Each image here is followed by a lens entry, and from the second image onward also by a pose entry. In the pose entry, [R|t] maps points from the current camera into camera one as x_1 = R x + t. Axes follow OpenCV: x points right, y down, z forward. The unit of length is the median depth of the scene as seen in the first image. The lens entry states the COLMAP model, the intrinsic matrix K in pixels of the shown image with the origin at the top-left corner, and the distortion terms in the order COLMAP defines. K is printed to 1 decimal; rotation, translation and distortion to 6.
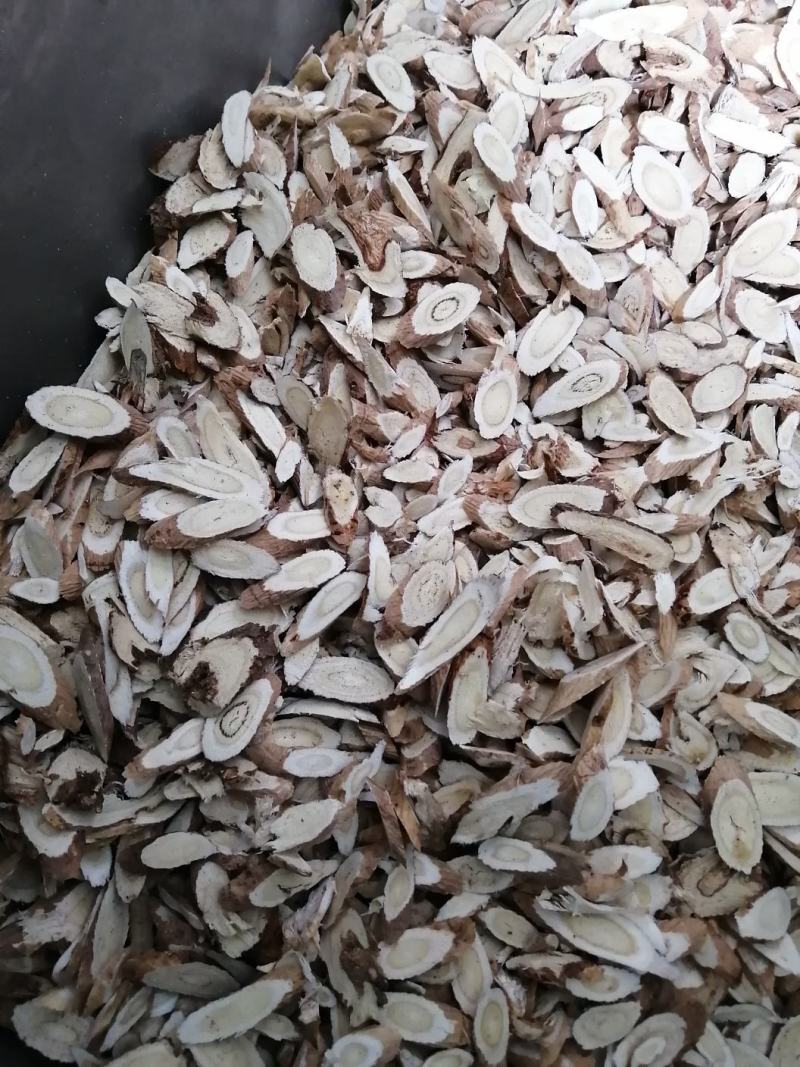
lens RADIAL K [[826.1, 0, 400.0], [0, 826.1, 533.5], [0, 0, 1]] dist [0.007120, -0.079520]
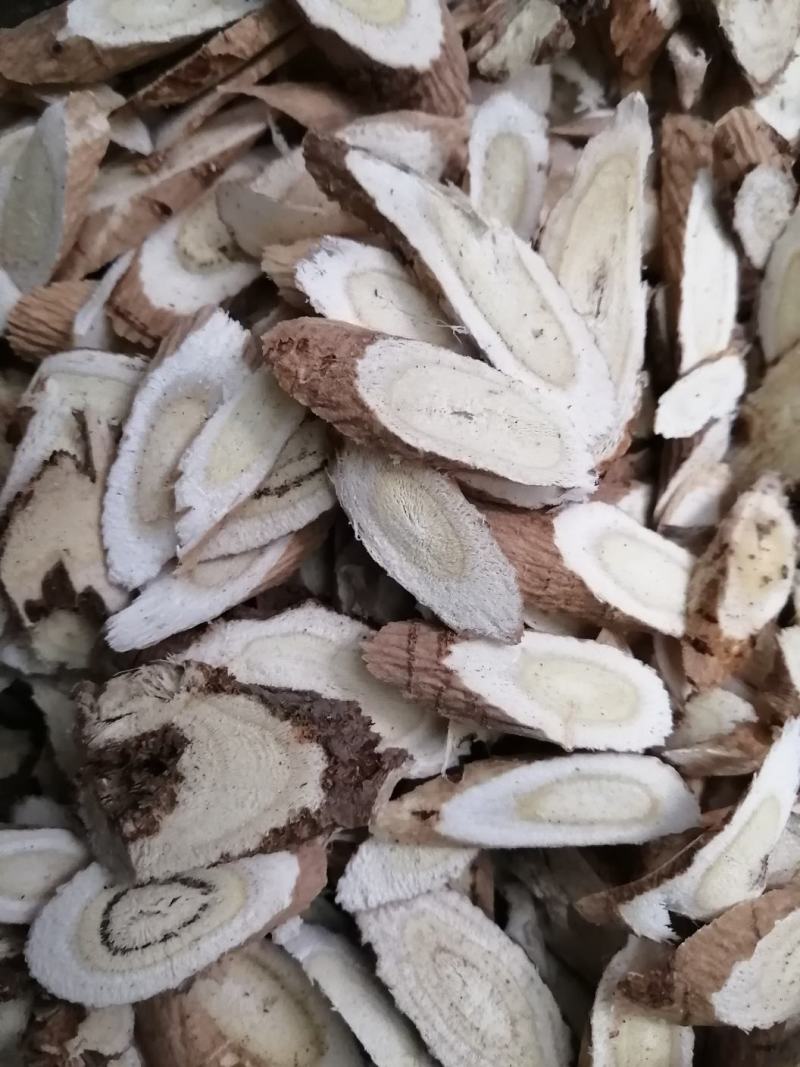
lens RADIAL K [[806.2, 0, 400.0], [0, 806.2, 533.5], [0, 0, 1]] dist [-0.001275, -0.085029]
pose [[0.777881, 0.613756, -0.134924, -0.164992], [-0.600644, 0.789288, 0.127482, -0.005727], [0.184737, -0.018125, 0.982621, 0.663067]]
